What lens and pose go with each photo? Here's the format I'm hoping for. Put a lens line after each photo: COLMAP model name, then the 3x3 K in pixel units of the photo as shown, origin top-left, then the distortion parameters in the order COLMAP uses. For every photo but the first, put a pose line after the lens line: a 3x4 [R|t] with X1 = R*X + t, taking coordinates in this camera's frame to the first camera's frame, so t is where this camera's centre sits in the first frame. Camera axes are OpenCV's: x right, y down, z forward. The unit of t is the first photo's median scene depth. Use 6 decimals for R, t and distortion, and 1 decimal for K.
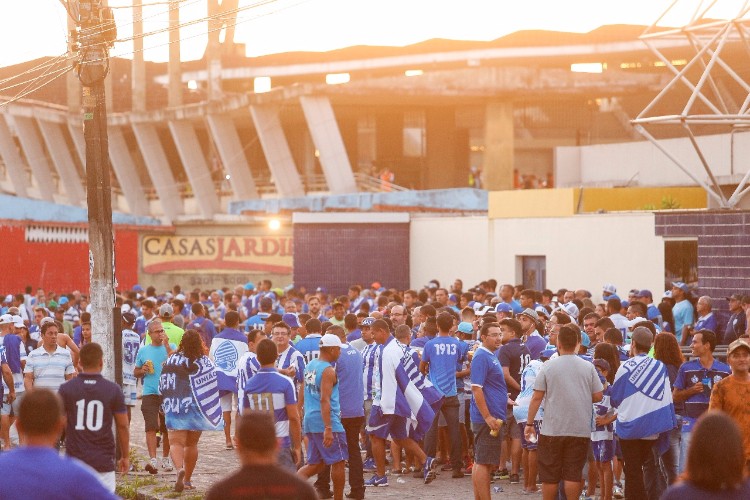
lens RADIAL K [[3542.9, 0, 372.7], [0, 3542.9, 246.7], [0, 0, 1]] dist [0.953898, 0.000000]
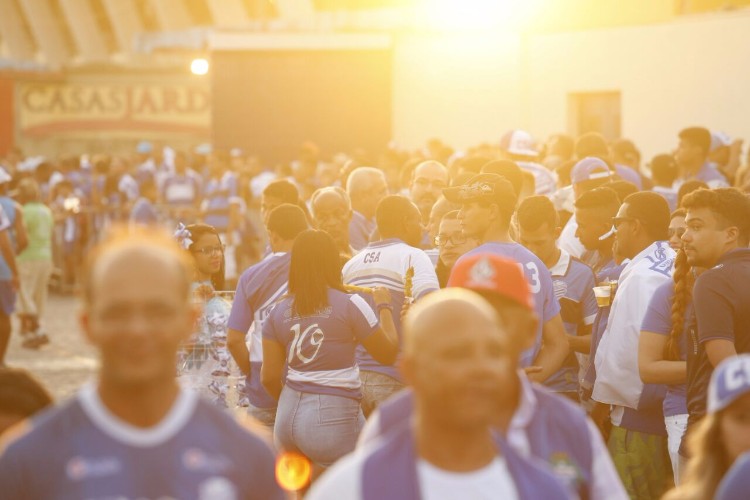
lens RADIAL K [[3542.9, 0, 375.4], [0, 3542.9, 248.8], [0, 0, 1]] dist [0.953898, 0.000000]
pose [[0.999965, -0.001370, 0.008195, 0.001699], [0.001096, 0.999439, 0.033466, 0.006054], [-0.008237, -0.033456, 0.999406, 0.270180]]
